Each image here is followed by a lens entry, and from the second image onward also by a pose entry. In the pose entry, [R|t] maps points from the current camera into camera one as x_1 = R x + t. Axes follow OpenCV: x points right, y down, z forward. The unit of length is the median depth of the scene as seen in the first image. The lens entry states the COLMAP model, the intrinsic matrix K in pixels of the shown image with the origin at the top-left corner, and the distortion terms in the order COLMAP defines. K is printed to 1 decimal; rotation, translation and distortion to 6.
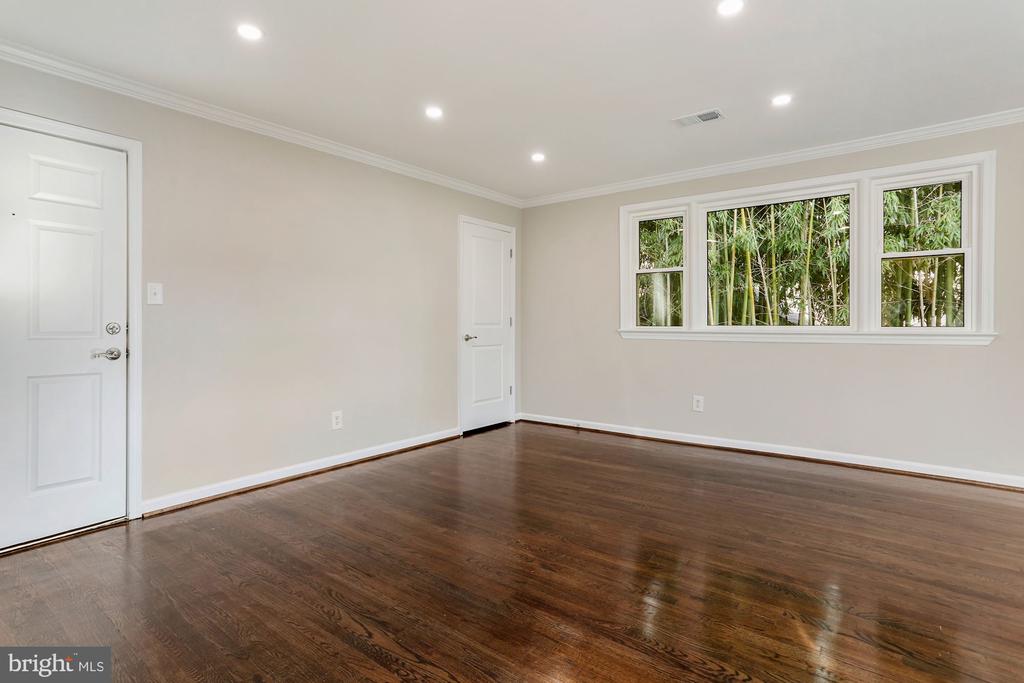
lens RADIAL K [[518.4, 0, 510.0], [0, 518.4, 321.7], [0, 0, 1]] dist [-0.039874, 0.018861]
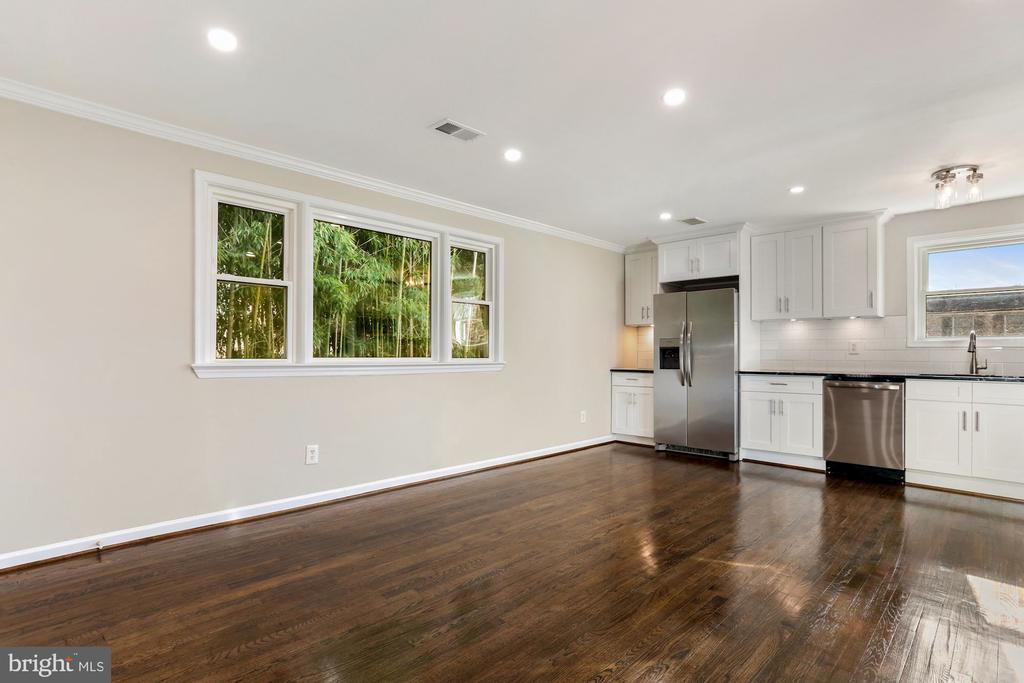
lens RADIAL K [[518.4, 0, 493.2], [0, 518.4, 354.3], [0, 0, 1]] dist [-0.039874, 0.018861]
pose [[0.130788, 0.004336, 0.991401, -0.528027], [-0.004384, 0.999983, -0.003795, 0.005114], [-0.991401, -0.003849, 0.130805, 0.818351]]
